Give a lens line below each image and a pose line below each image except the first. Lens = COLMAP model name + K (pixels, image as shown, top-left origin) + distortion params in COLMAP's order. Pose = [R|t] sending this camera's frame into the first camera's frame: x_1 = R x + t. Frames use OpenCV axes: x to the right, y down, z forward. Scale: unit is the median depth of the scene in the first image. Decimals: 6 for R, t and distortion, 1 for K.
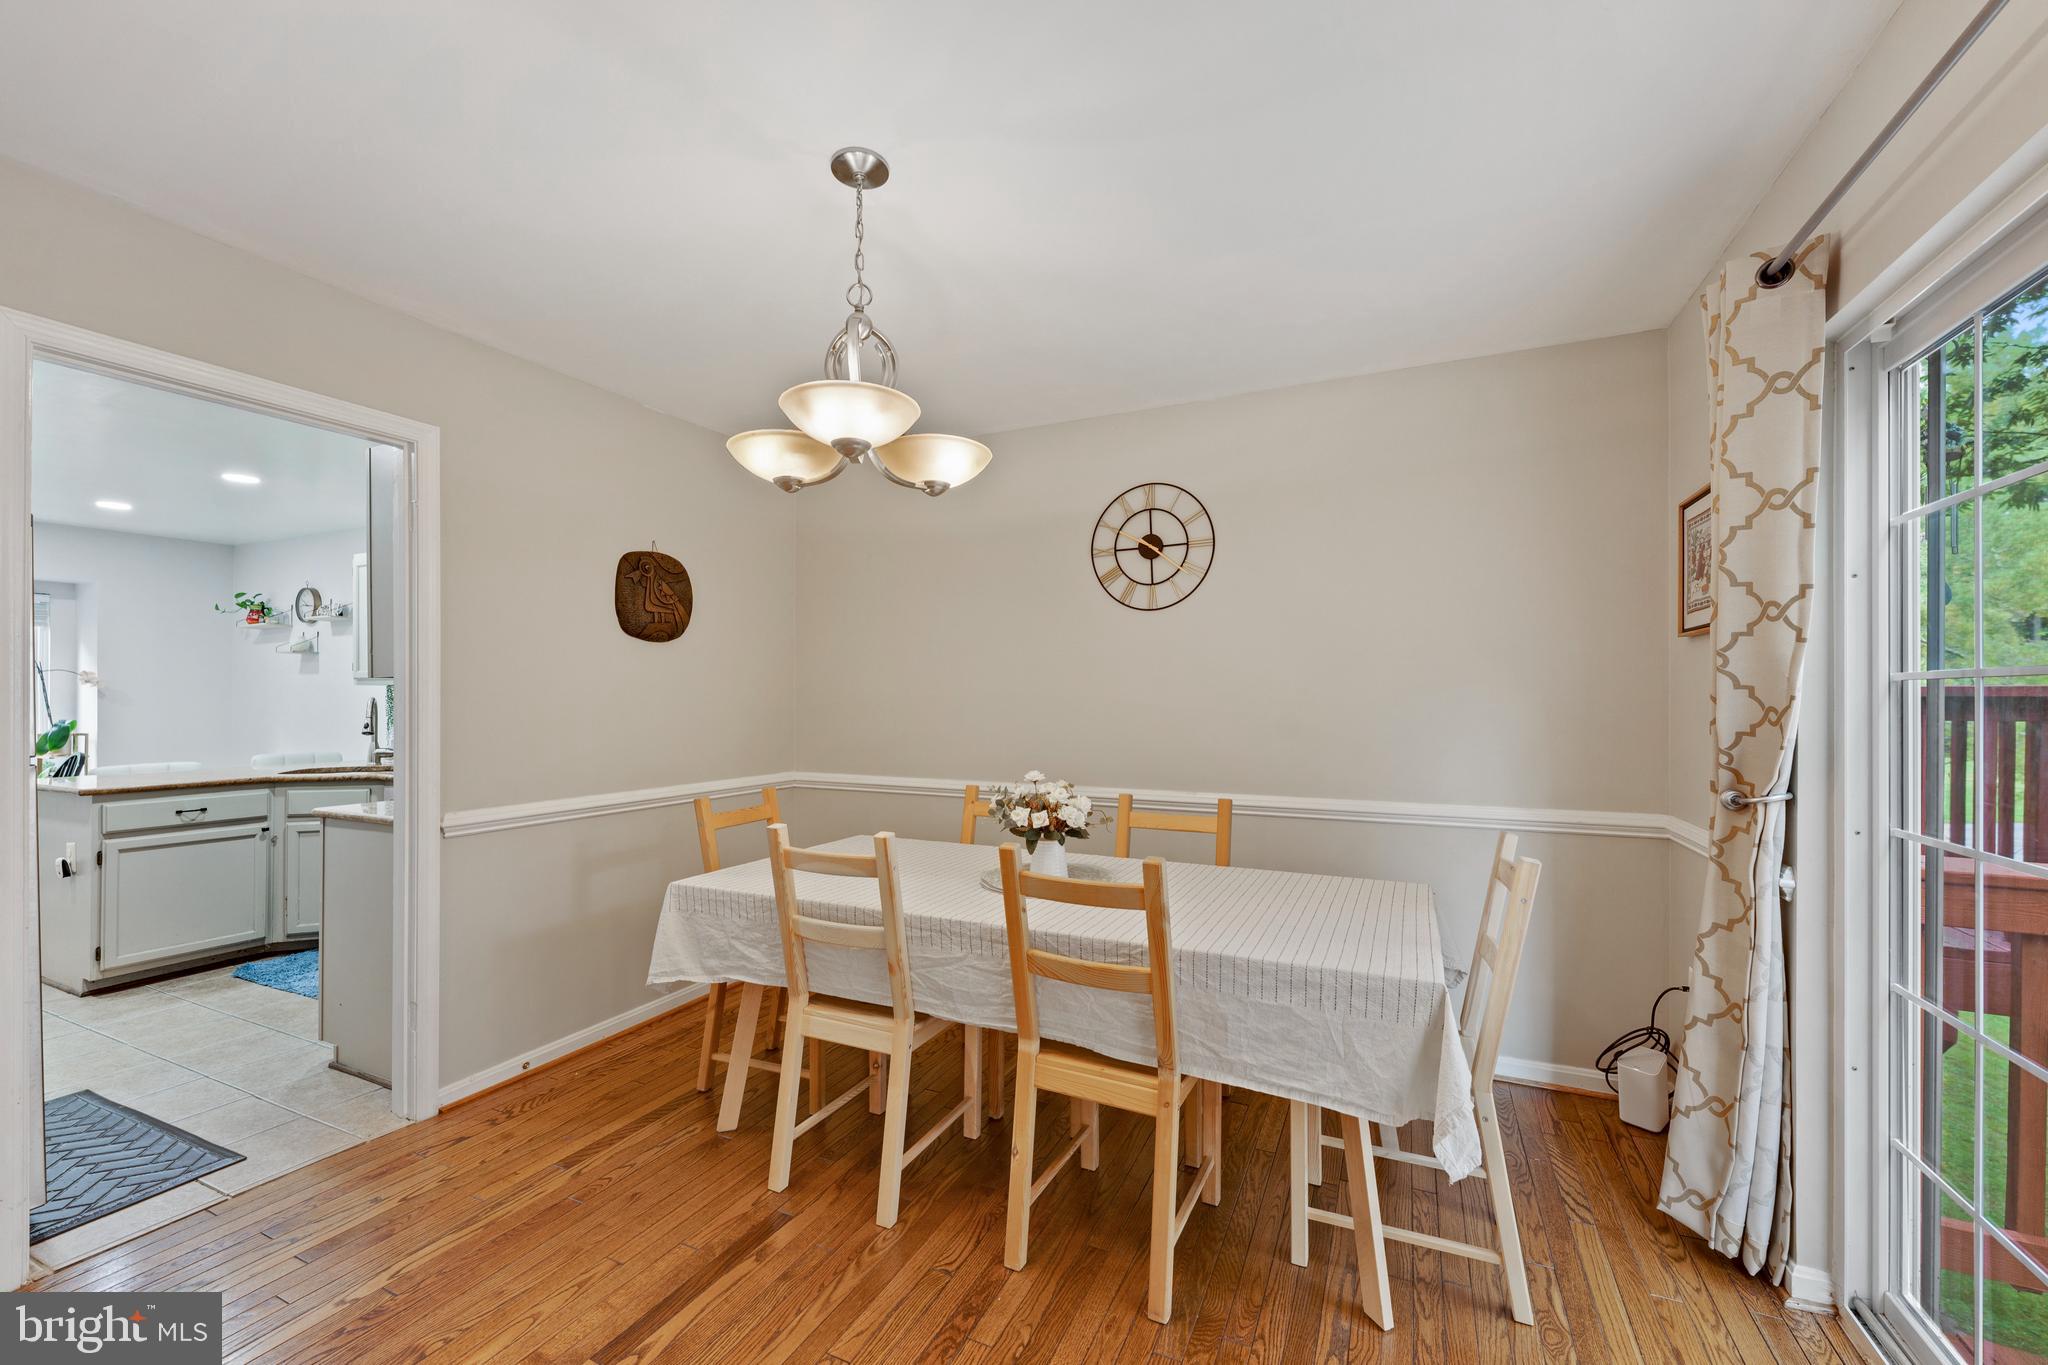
lens RADIAL K [[822.8, 0, 1025.5], [0, 822.8, 698.4], [0, 0, 1]] dist [0.014485, -0.008217]
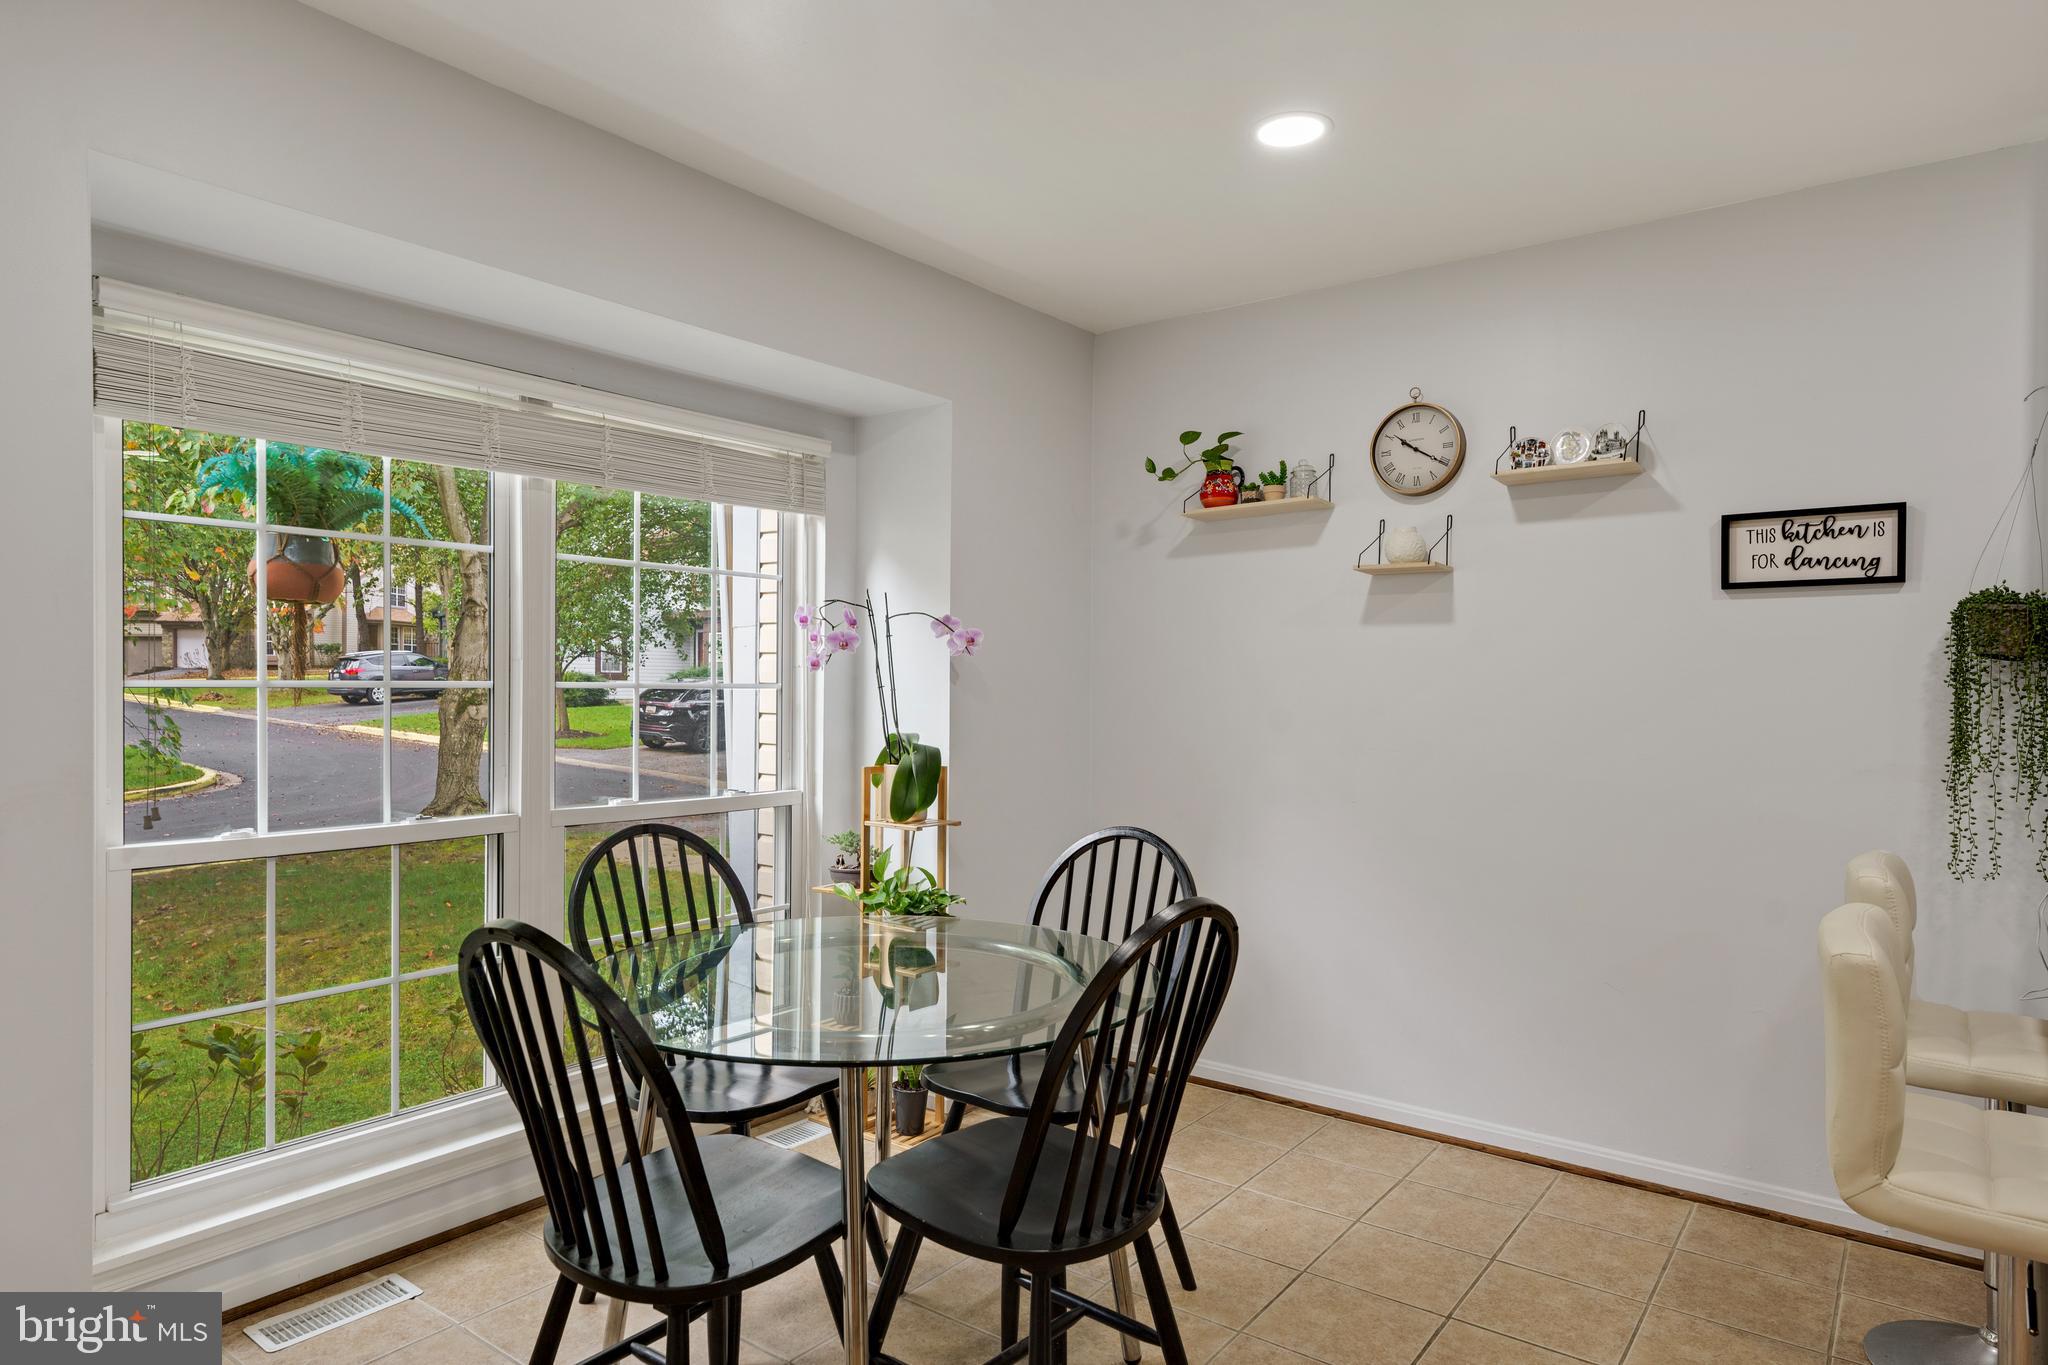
lens RADIAL K [[1208.3, 0, 1013.4], [0, 1208.3, 690.8], [0, 0, 1]] dist [0.003344, 0.000017]
pose [[0.977758, 0.006970, -0.209619, -2.393108], [-0.006473, 0.999974, 0.003056, 0.004546], [0.209634, -0.001631, 0.977778, 1.025756]]
